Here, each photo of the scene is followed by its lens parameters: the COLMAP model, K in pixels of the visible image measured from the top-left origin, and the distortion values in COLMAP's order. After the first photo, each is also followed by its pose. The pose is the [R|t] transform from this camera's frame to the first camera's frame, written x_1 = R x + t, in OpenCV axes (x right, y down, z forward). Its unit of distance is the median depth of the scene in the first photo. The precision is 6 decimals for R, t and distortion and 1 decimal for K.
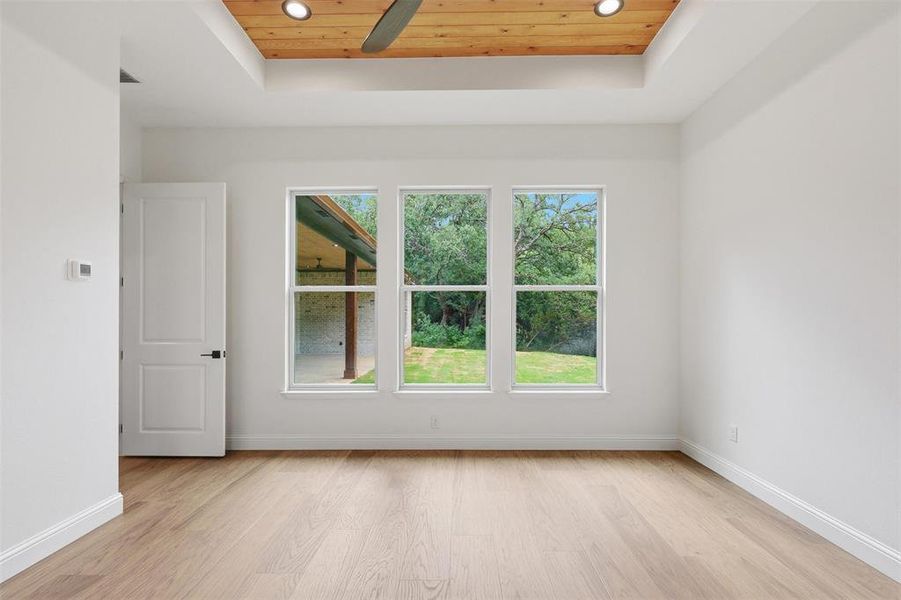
lens RADIAL K [[412.1, 0, 451.4], [0, 412.1, 317.3], [0, 0, 1]] dist [0.003275, -0.000860]
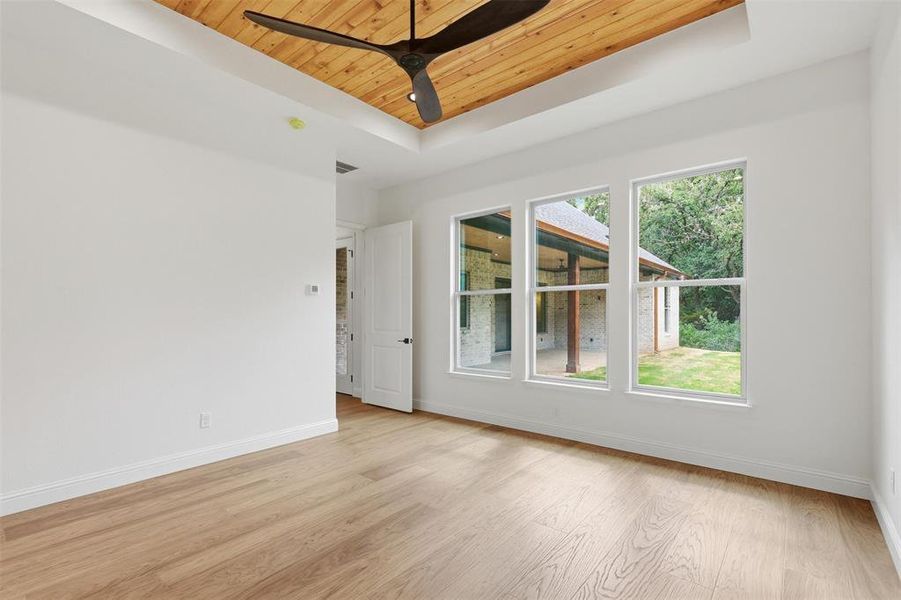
lens RADIAL K [[412.1, 0, 463.0], [0, 412.1, 313.6], [0, 0, 1]] dist [0.003275, -0.000860]
pose [[0.787943, -0.000456, -0.615747, 0.445940], [-0.000329, 0.999999, -0.001161, -0.002817], [0.615747, 0.001118, 0.787943, -0.009019]]
